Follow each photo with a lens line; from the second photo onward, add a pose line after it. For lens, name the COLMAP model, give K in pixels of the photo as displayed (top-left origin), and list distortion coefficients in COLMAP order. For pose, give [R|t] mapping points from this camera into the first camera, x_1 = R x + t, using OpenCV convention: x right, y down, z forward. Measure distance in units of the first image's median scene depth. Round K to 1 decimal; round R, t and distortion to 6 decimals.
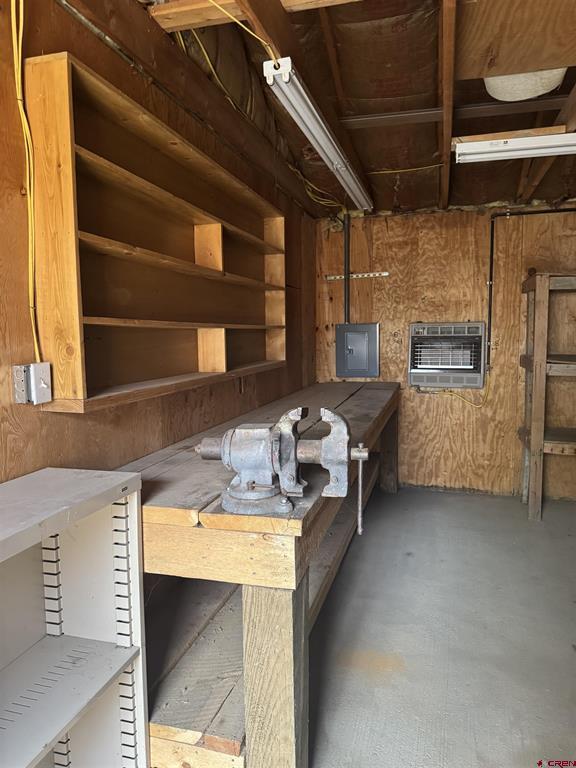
lens RADIAL K [[546.8, 0, 288.0], [0, 546.8, 391.8], [0, 0, 1]] dist [0.058731, -0.073629]
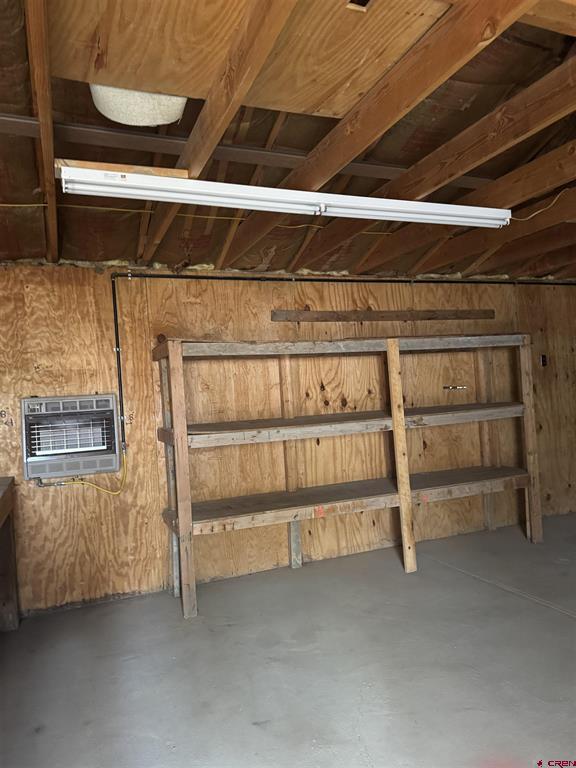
lens RADIAL K [[546.8, 0, 288.0], [0, 546.8, 391.8], [0, 0, 1]] dist [0.058731, -0.073629]
pose [[0.792464, -0.037133, 0.608787, 0.046720], [0.118545, 0.988488, -0.094018, -0.016550], [-0.598288, 0.146674, 0.787743, 0.157123]]
